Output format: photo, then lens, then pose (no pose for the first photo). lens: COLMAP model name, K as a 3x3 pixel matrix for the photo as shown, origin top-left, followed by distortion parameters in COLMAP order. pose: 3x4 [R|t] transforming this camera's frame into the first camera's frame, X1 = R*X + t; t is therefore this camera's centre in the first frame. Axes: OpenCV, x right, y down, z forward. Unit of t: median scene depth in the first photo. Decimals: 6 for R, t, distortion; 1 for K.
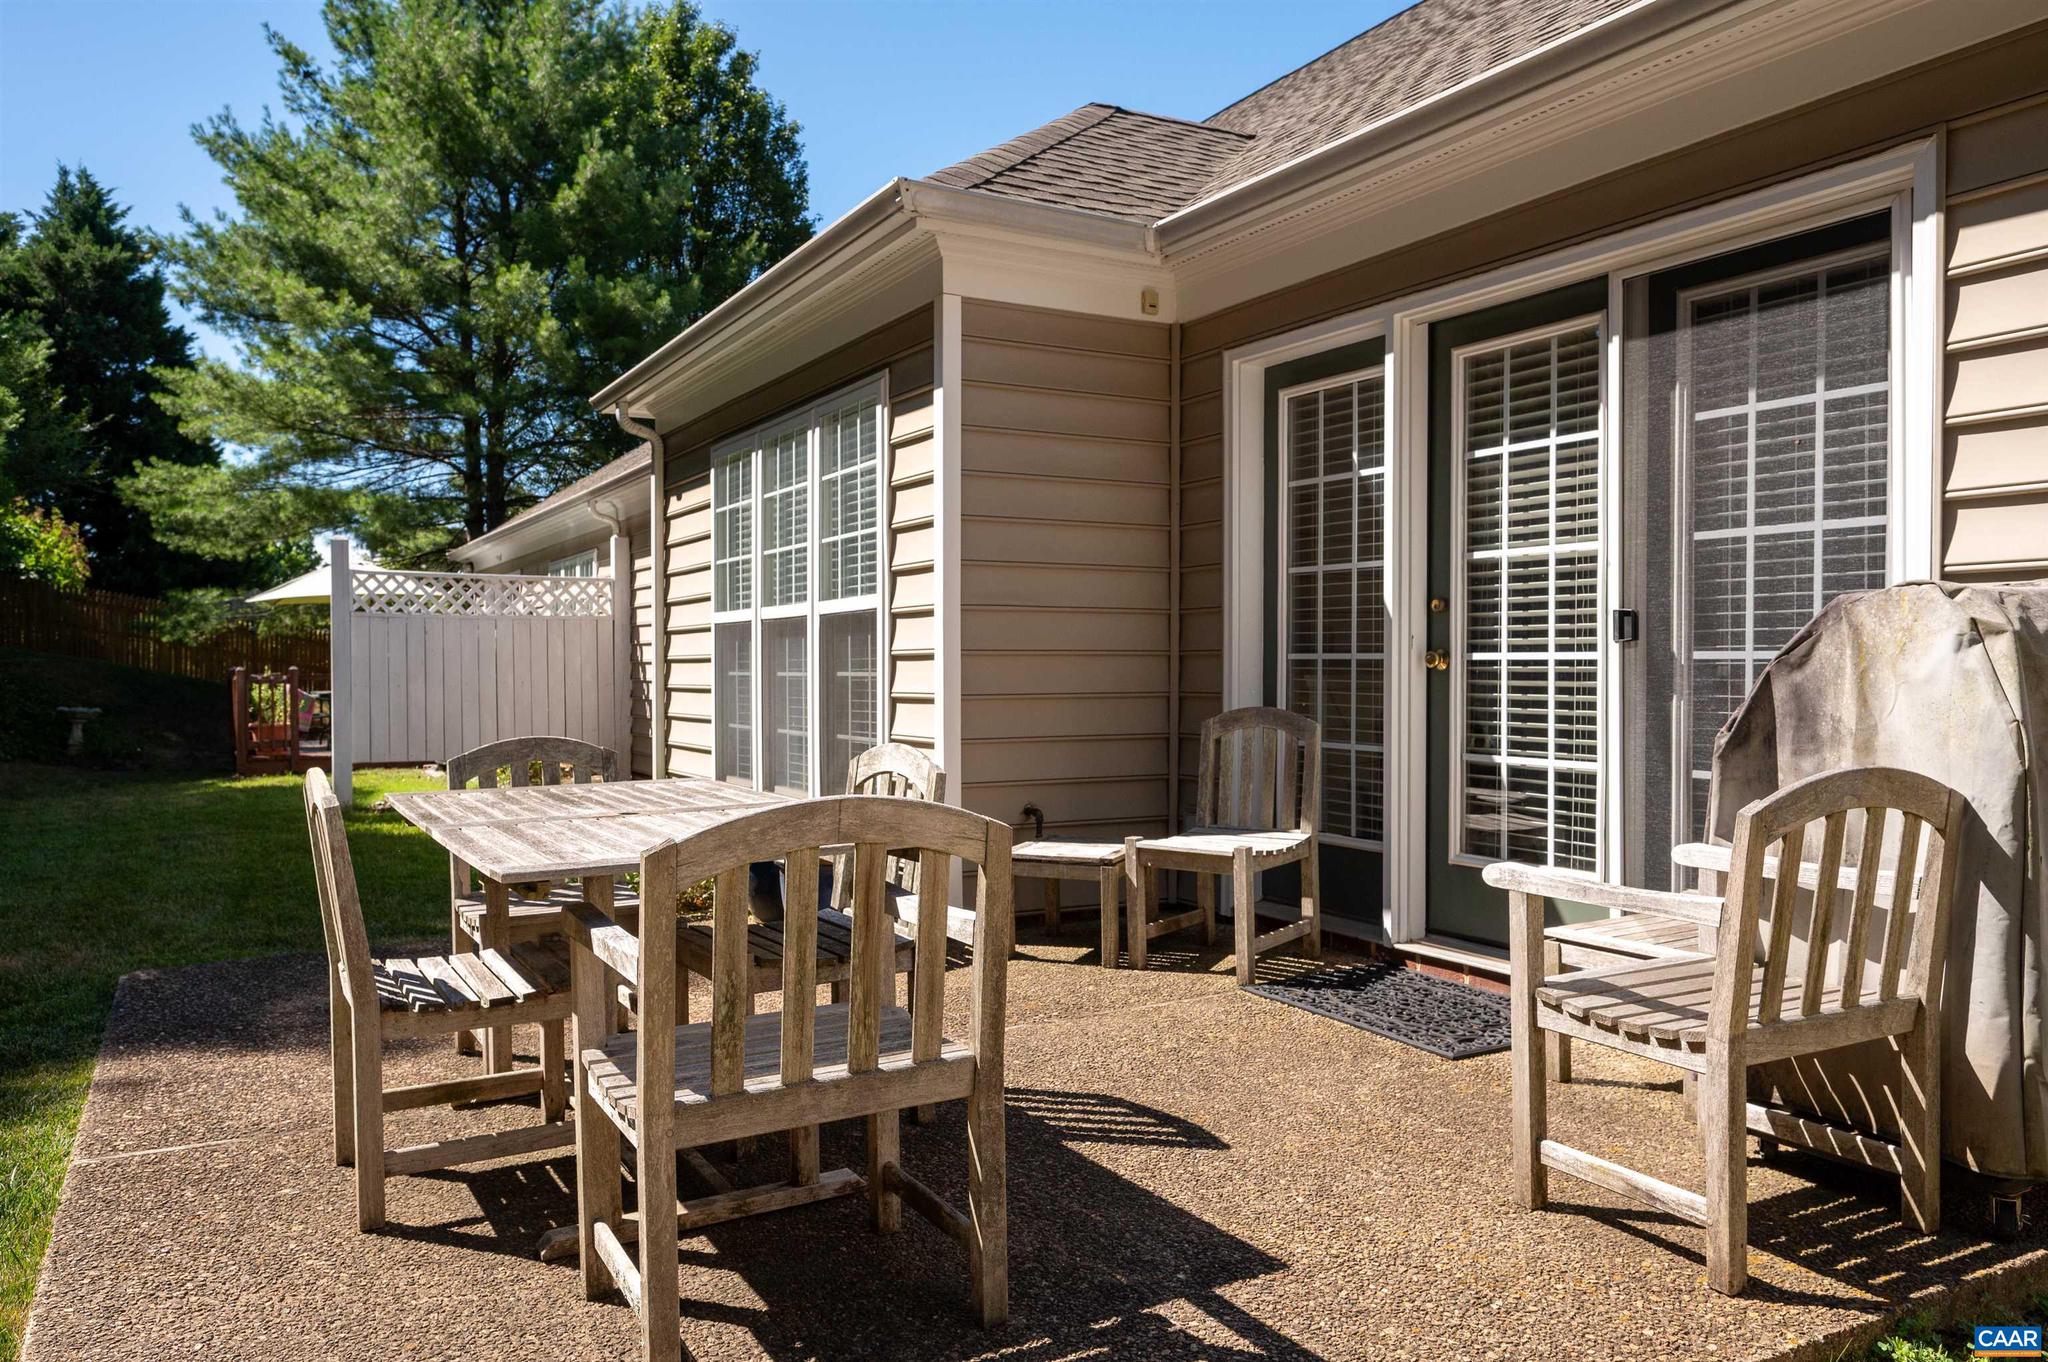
lens RADIAL K [[1457.6, 0, 1025.6], [0, 1457.6, 690.1], [0, 0, 1]] dist [0.067560, 0.001930]
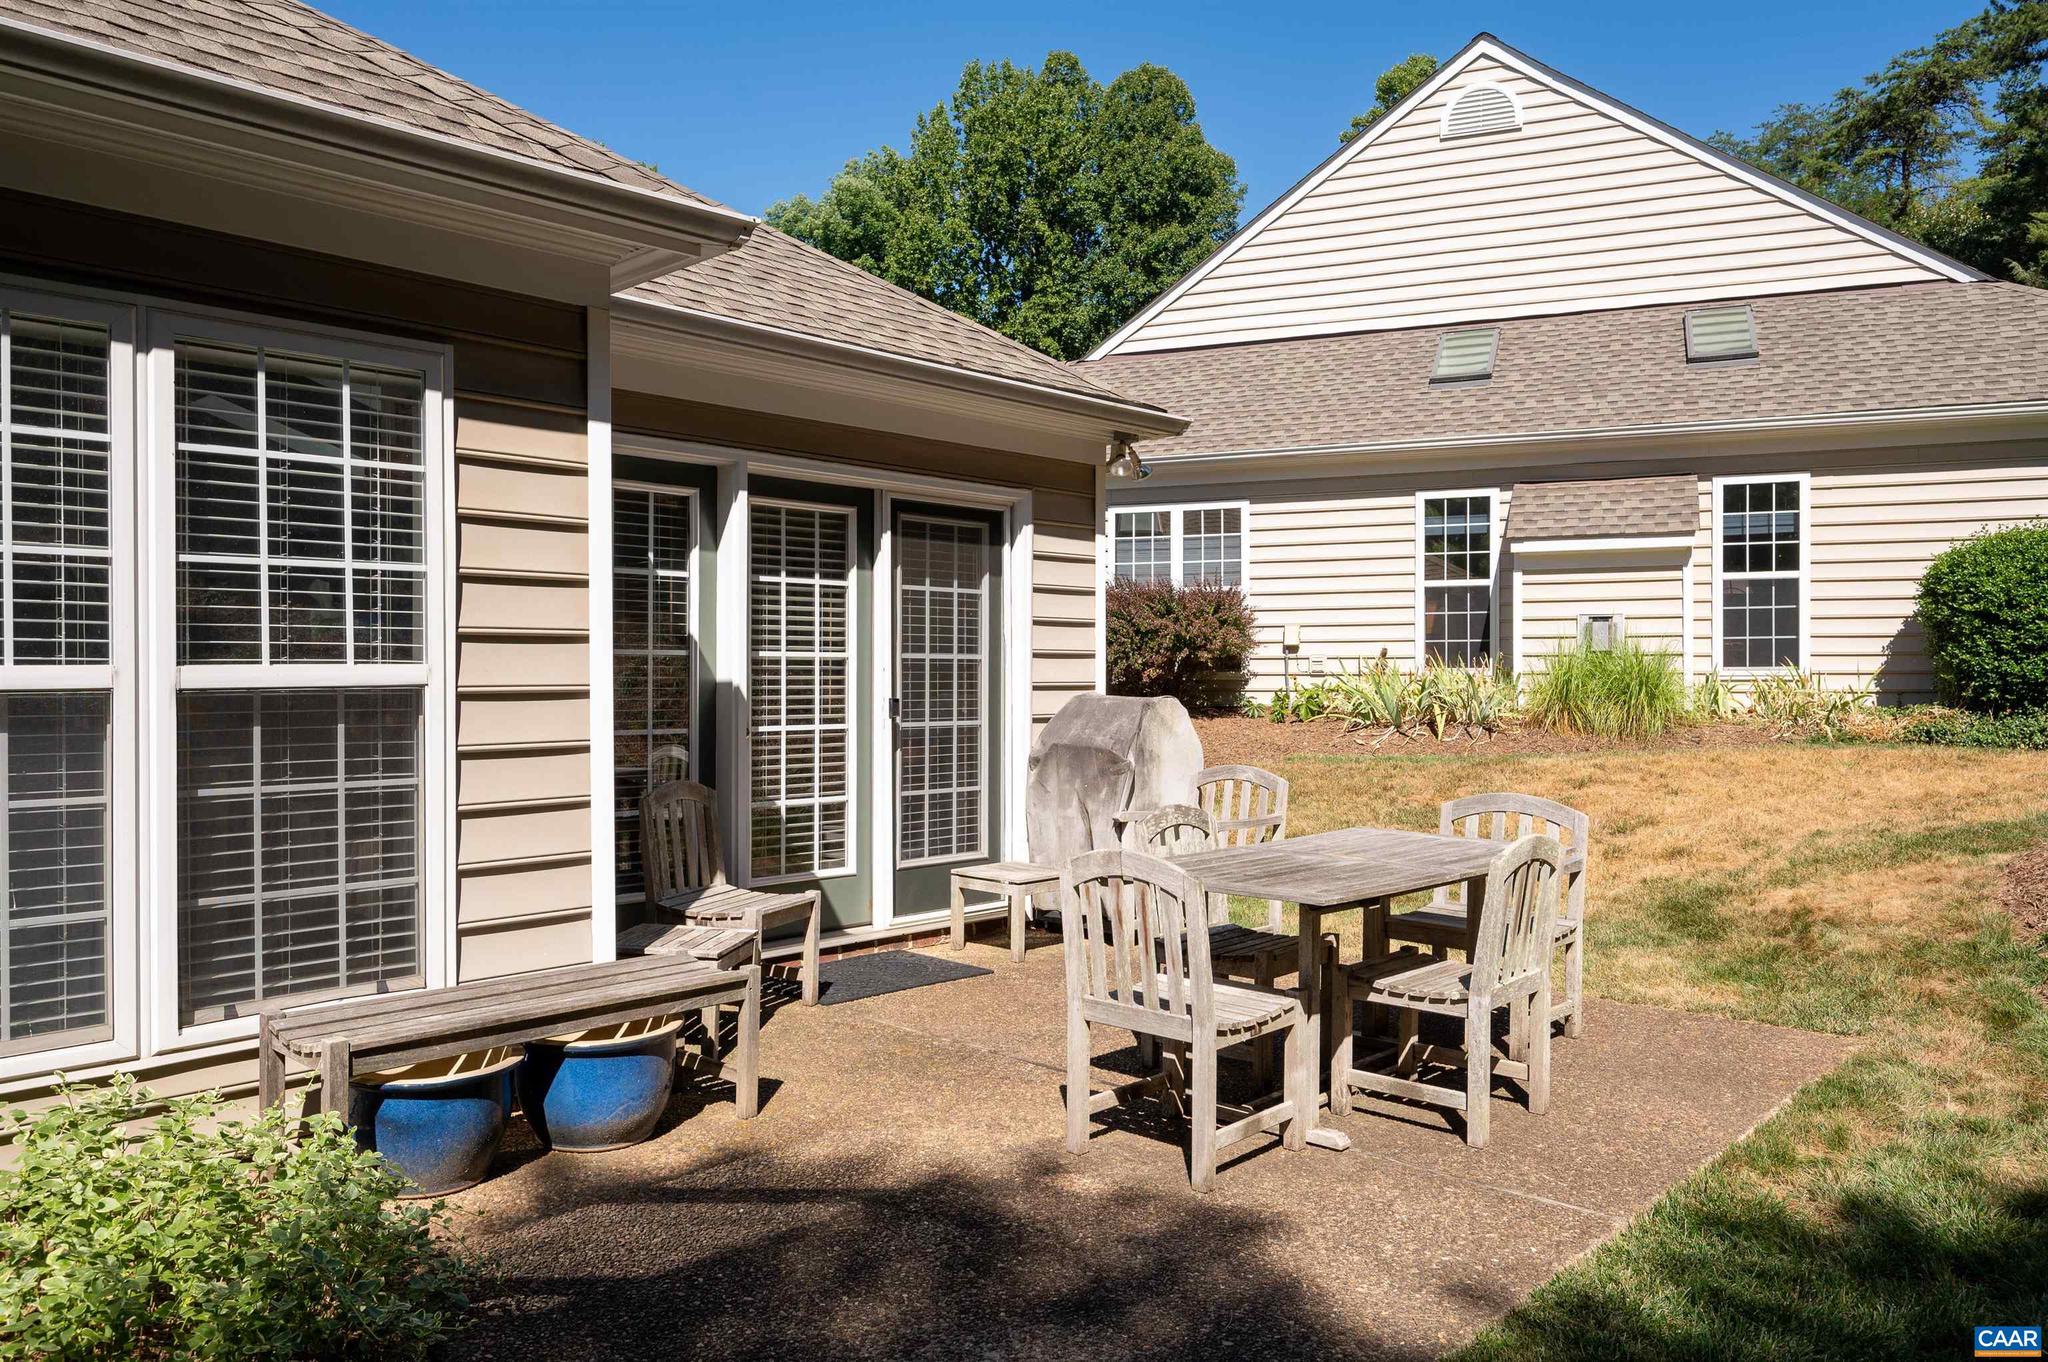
lens RADIAL K [[1457.6, 0, 1025.9], [0, 1457.6, 678.4], [0, 0, 1]] dist [0.067560, 0.001930]
pose [[-0.277178, 0.011483, 0.960750, -1.070932], [0.033085, 0.999450, -0.002400, -0.059390], [-0.960249, 0.031121, -0.277406, 1.169873]]
